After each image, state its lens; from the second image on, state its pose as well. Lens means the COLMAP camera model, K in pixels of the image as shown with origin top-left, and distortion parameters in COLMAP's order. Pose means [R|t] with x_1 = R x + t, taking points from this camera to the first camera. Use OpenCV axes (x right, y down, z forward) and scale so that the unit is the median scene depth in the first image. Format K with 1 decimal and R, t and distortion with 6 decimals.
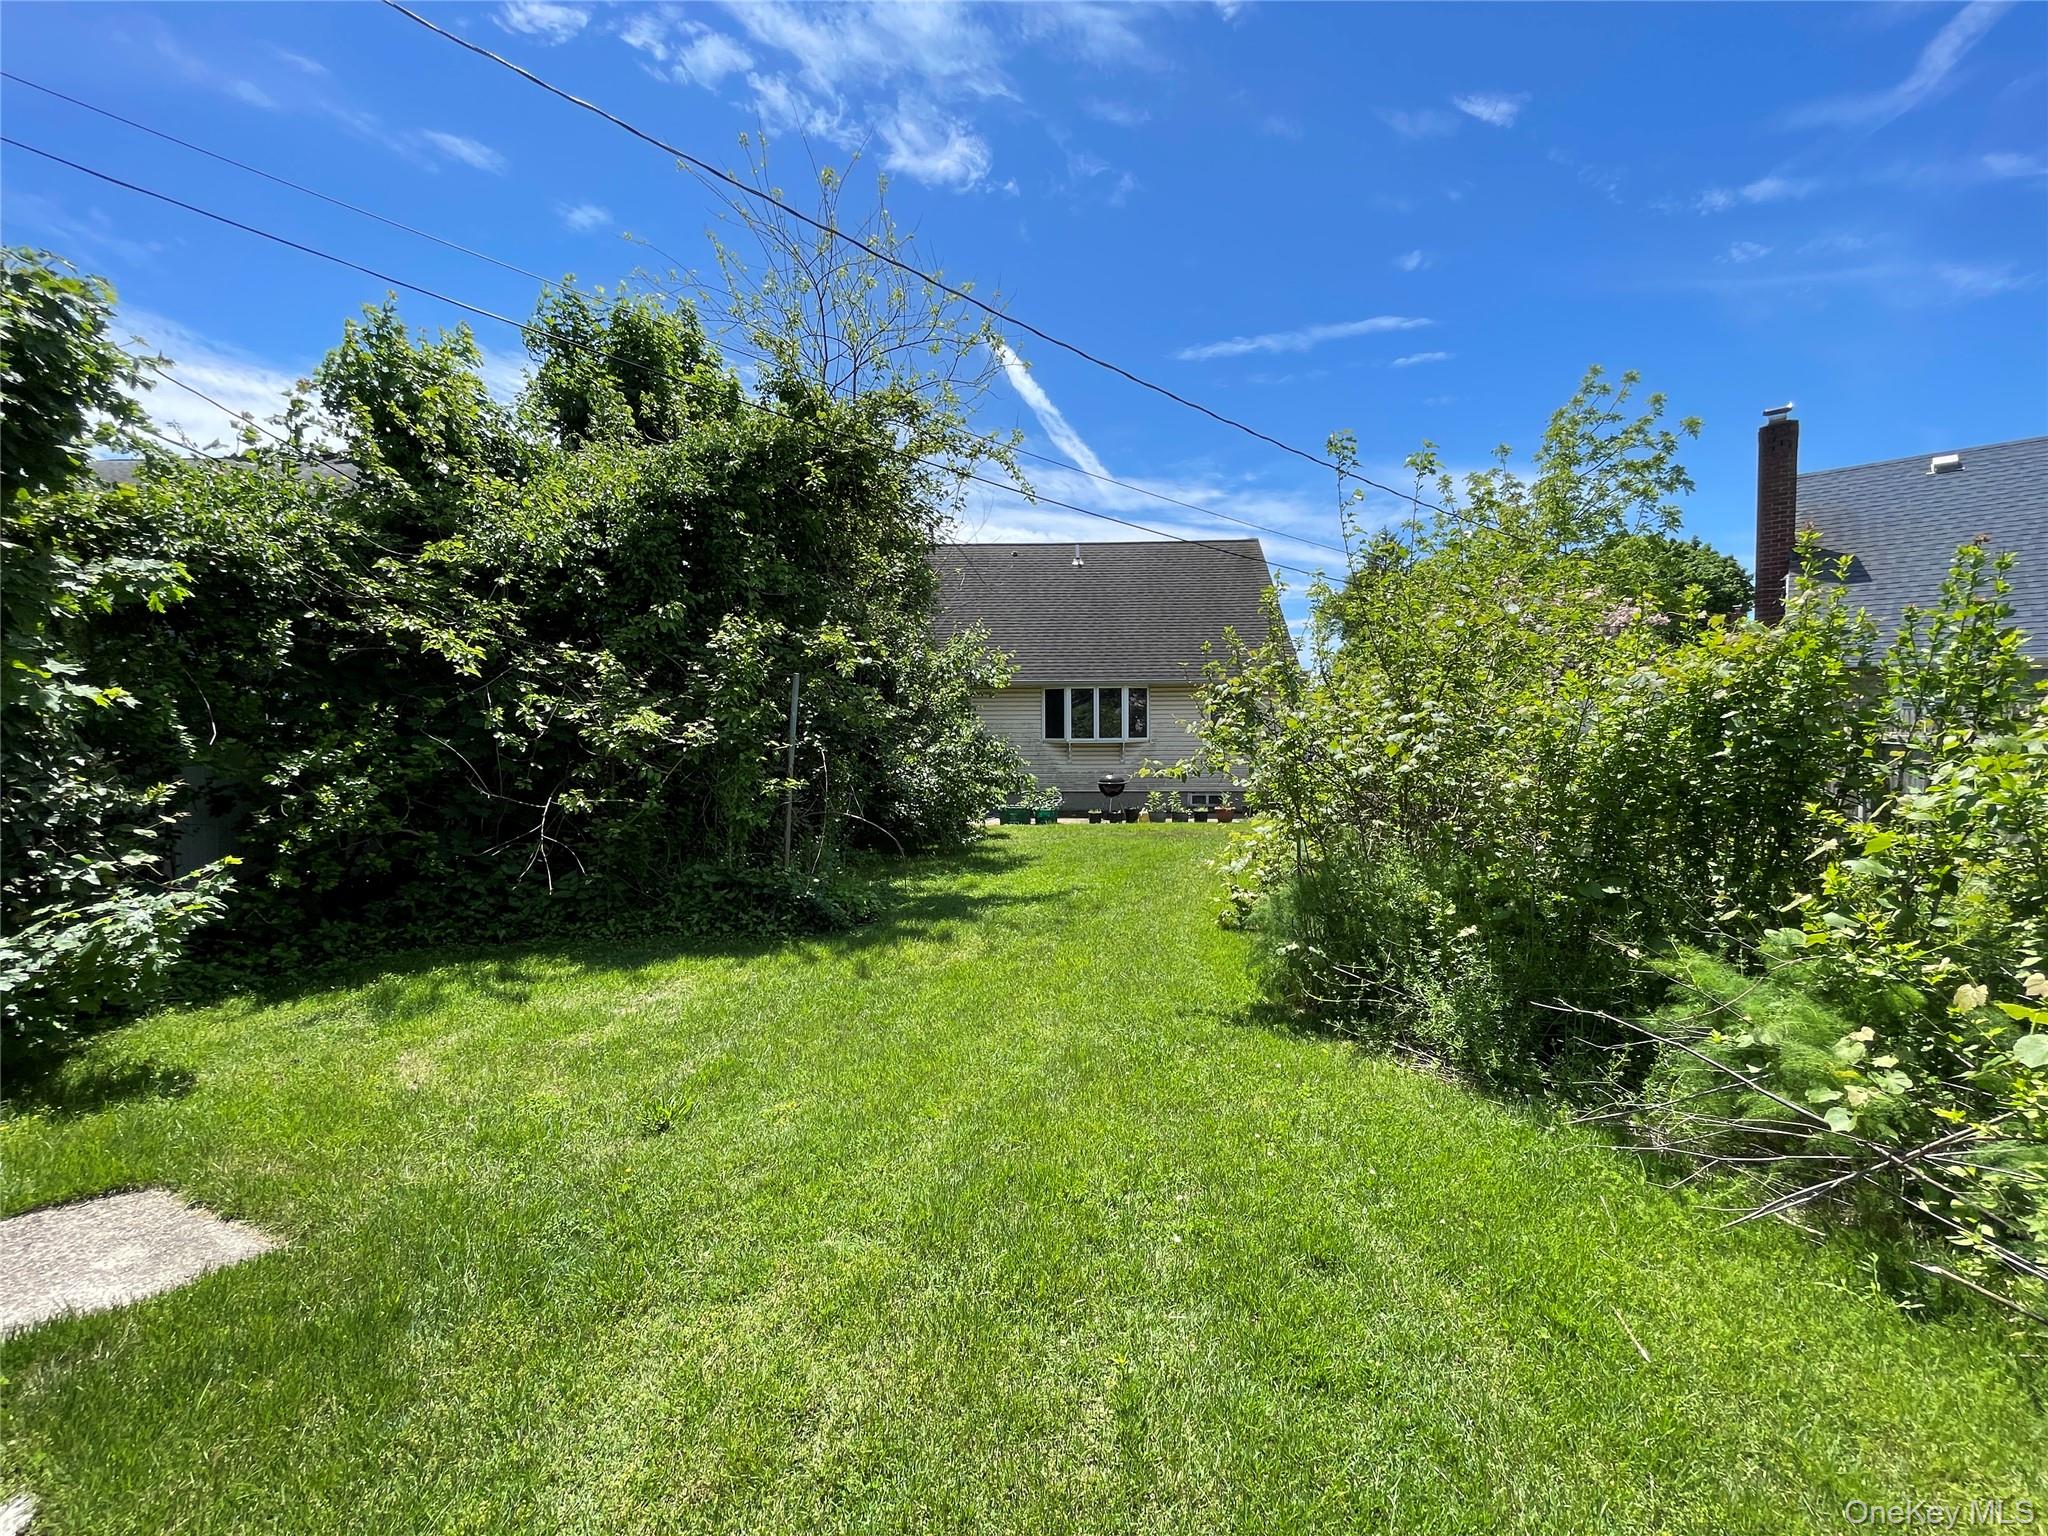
lens RADIAL K [[823.4, 0, 1016.7], [0, 823.4, 760.8], [0, 0, 1]] dist [-0.000074, 0.000391]
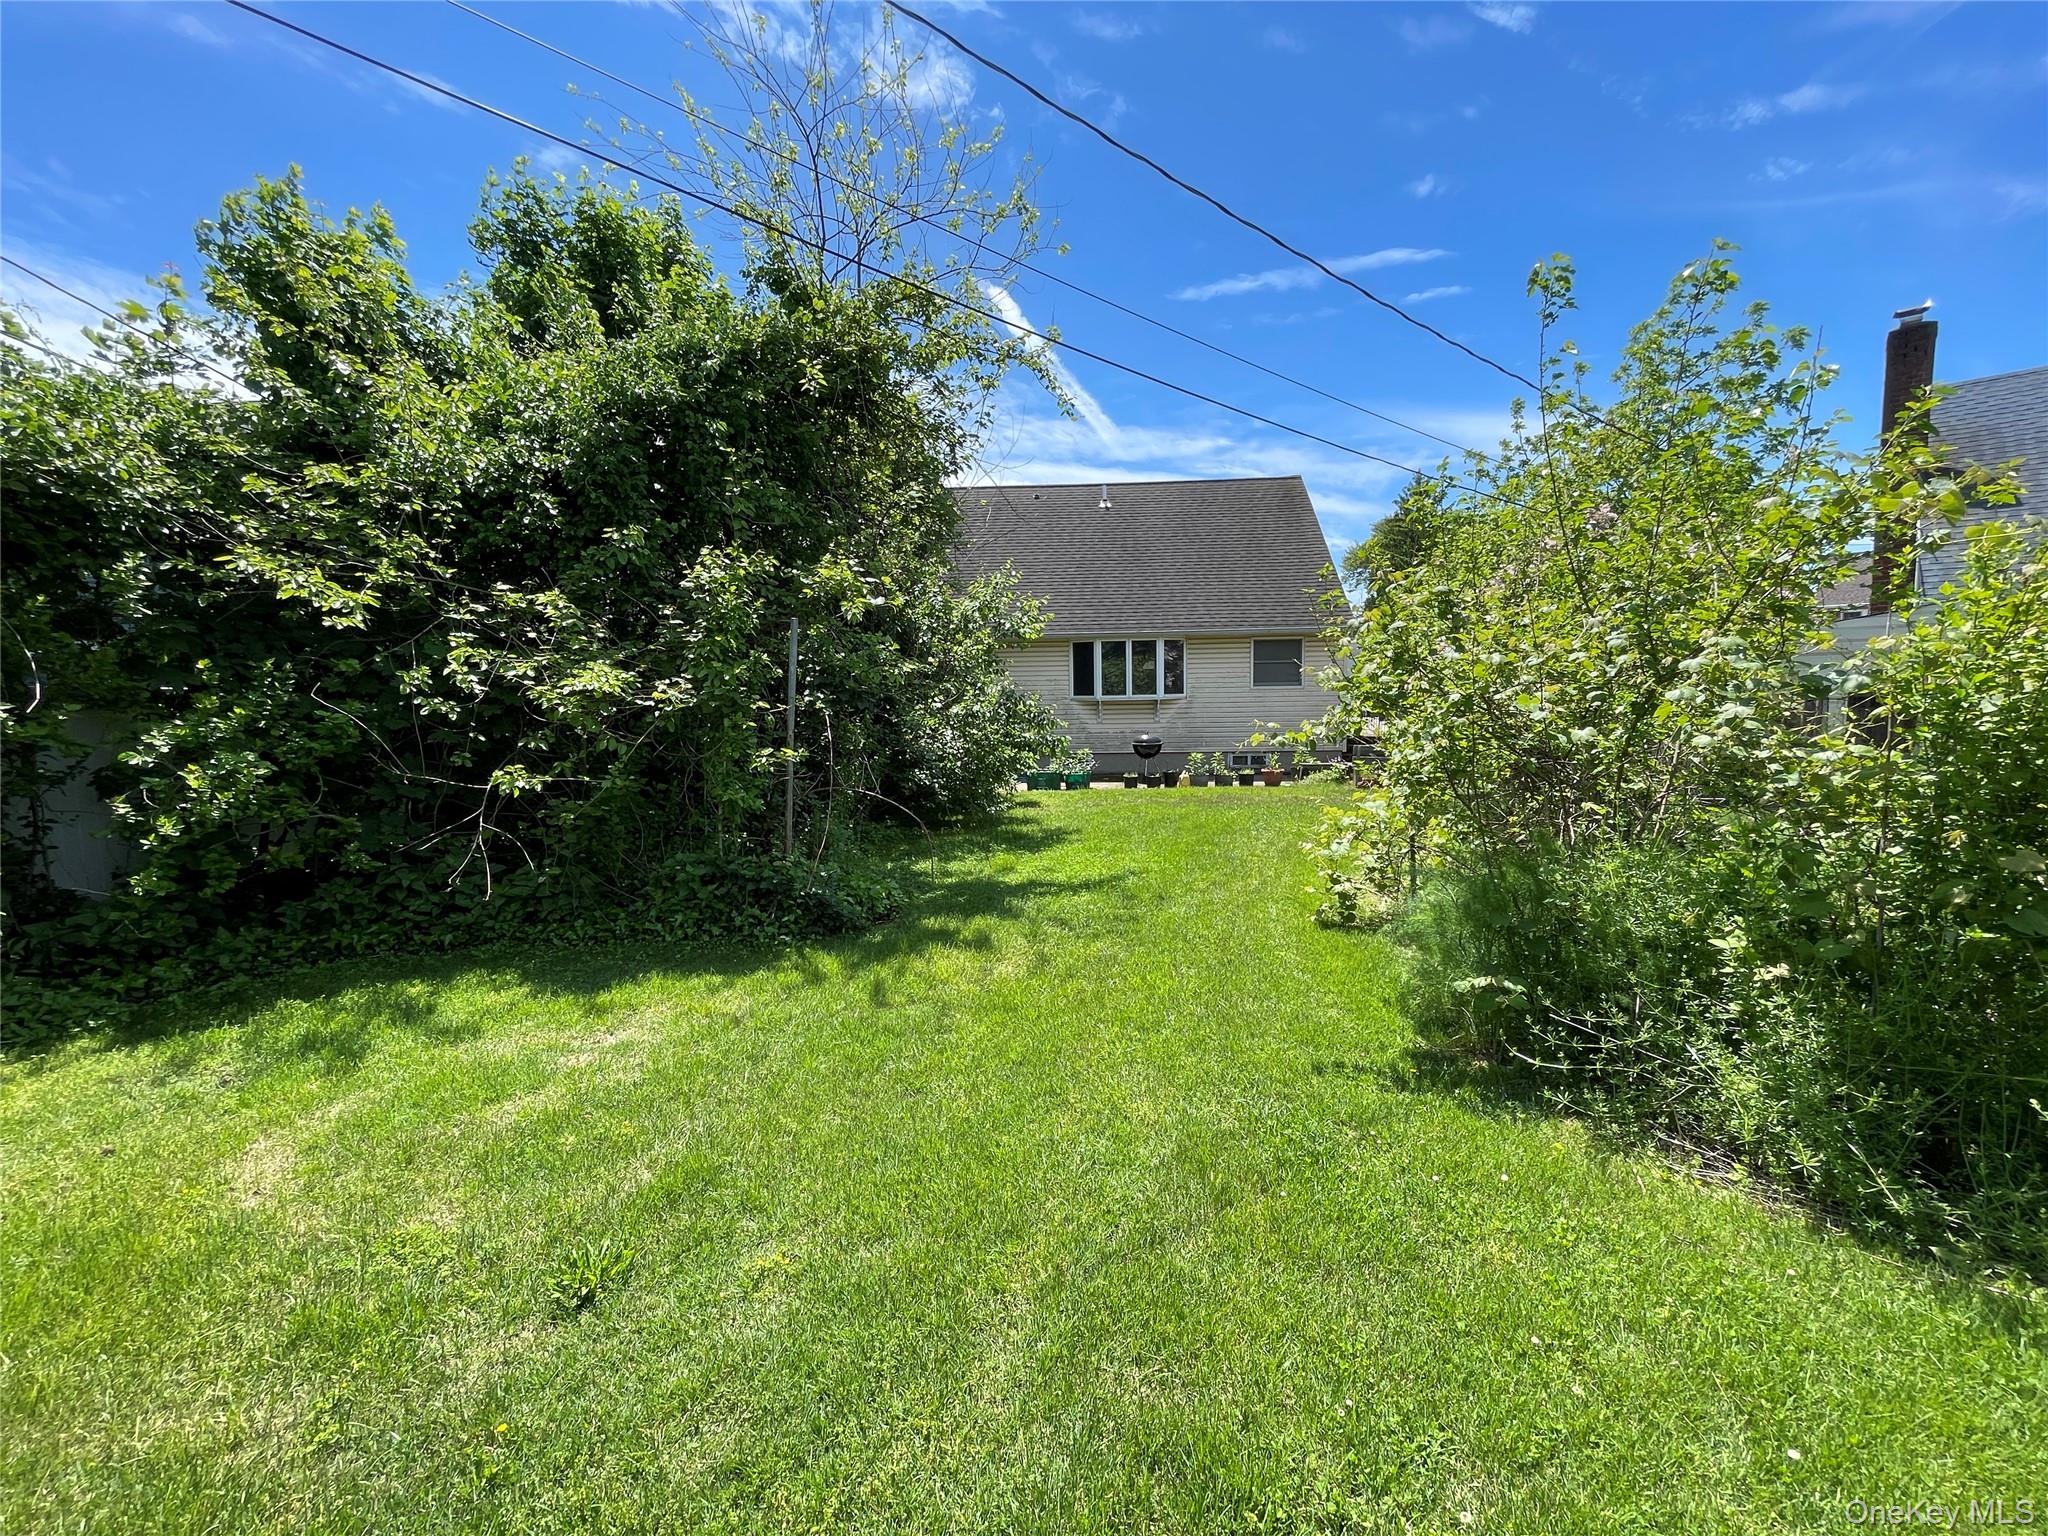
lens RADIAL K [[823.4, 0, 1027.6], [0, 823.4, 761.1], [0, 0, 1]] dist [-0.000074, 0.000391]
pose [[0.999933, -0.010867, -0.003957, -0.034794], [0.011055, 0.998630, 0.051141, -0.004844], [0.003396, -0.051182, 0.998684, 0.180122]]
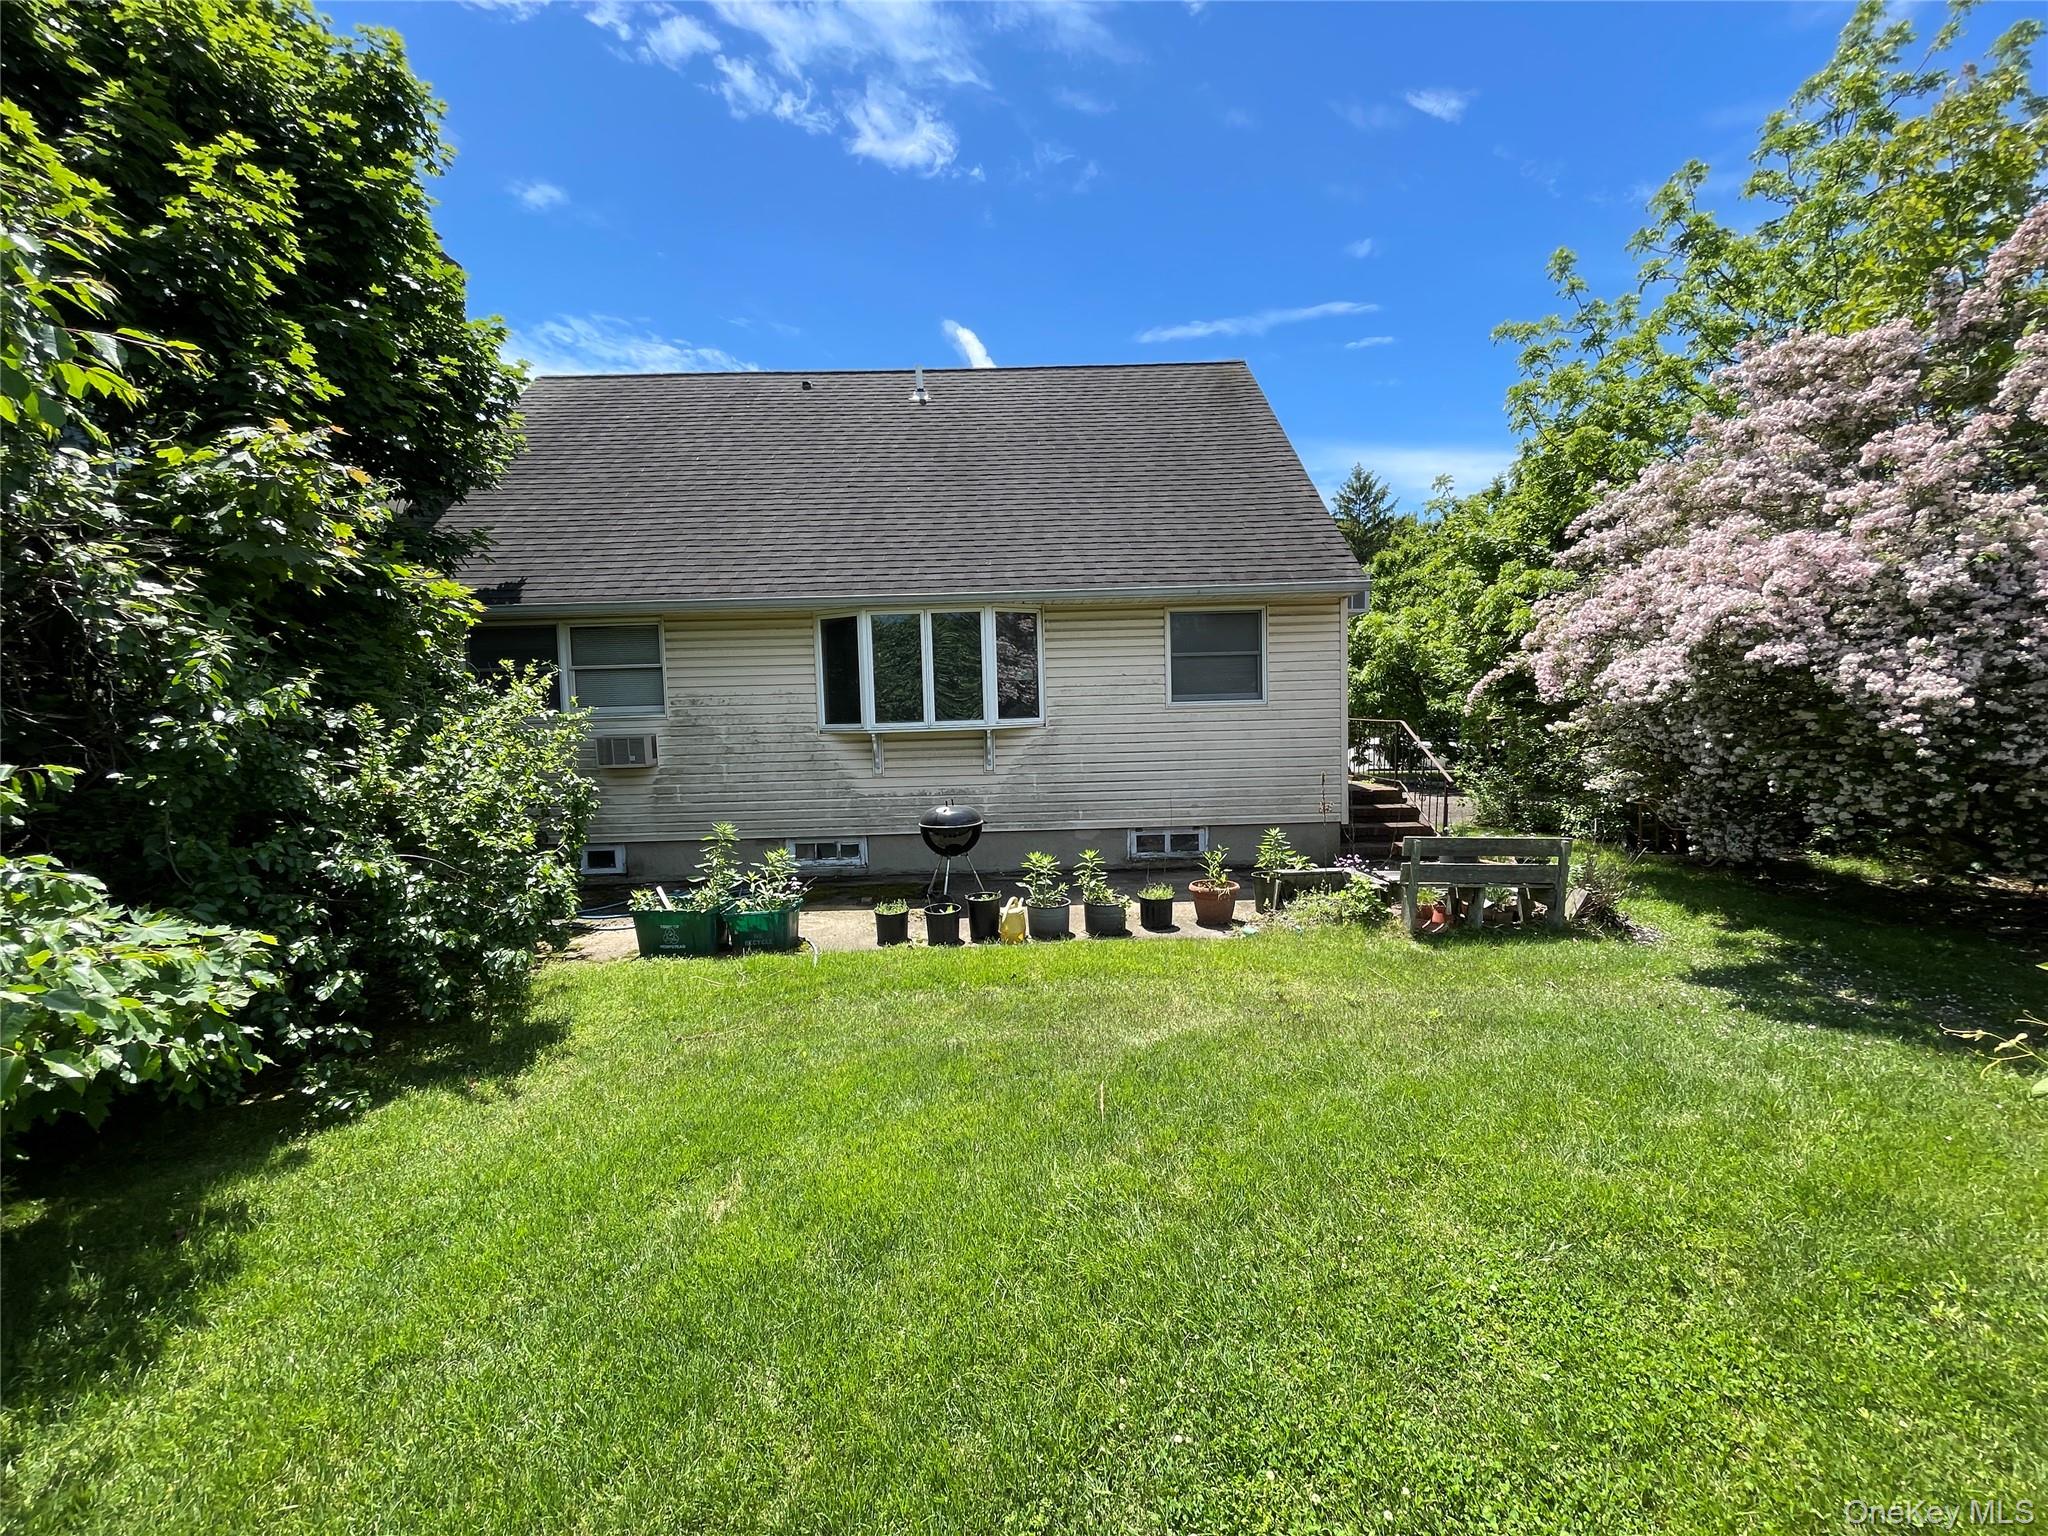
lens RADIAL K [[823.4, 0, 1024.4], [0, 823.4, 768.6], [0, 0, 1]] dist [-0.000074, 0.000391]
pose [[0.997032, -0.027811, 0.071784, 0.282827], [0.025306, 0.999047, 0.035571, -0.038773], [-0.072704, -0.033649, 0.996786, 1.295330]]
